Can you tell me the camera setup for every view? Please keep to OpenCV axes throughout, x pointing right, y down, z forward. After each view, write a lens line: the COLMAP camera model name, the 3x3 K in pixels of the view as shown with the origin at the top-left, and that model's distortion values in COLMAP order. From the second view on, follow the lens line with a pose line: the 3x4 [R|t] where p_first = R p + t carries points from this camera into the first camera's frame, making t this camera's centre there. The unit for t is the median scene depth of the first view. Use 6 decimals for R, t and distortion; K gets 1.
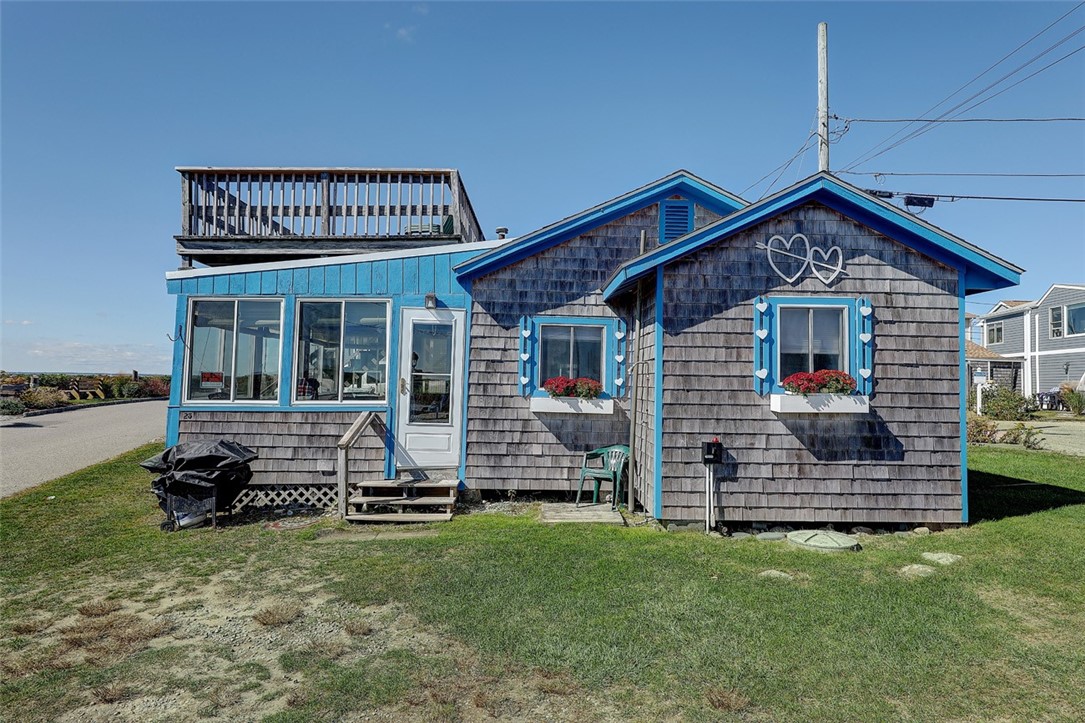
lens RADIAL K [[597.1, 0, 549.9], [0, 597.1, 361.7], [0, 0, 1]] dist [0.011591, -0.002285]
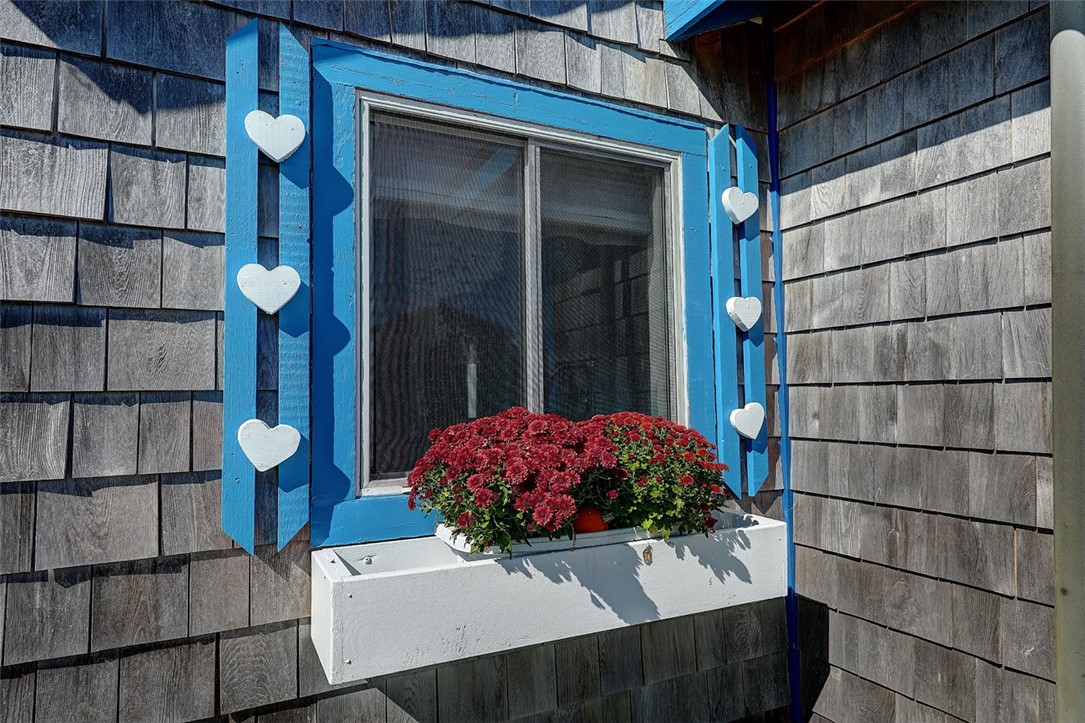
lens RADIAL K [[553.9, 0, 516.3], [0, 553.9, 359.1], [0, 0, 1]] dist [0.001345, 0.000067]
pose [[0.925912, -0.018331, 0.377295, -0.036701], [0.027029, 0.999477, -0.017770, 0.014228], [-0.376772, 0.026651, 0.925923, 0.845339]]
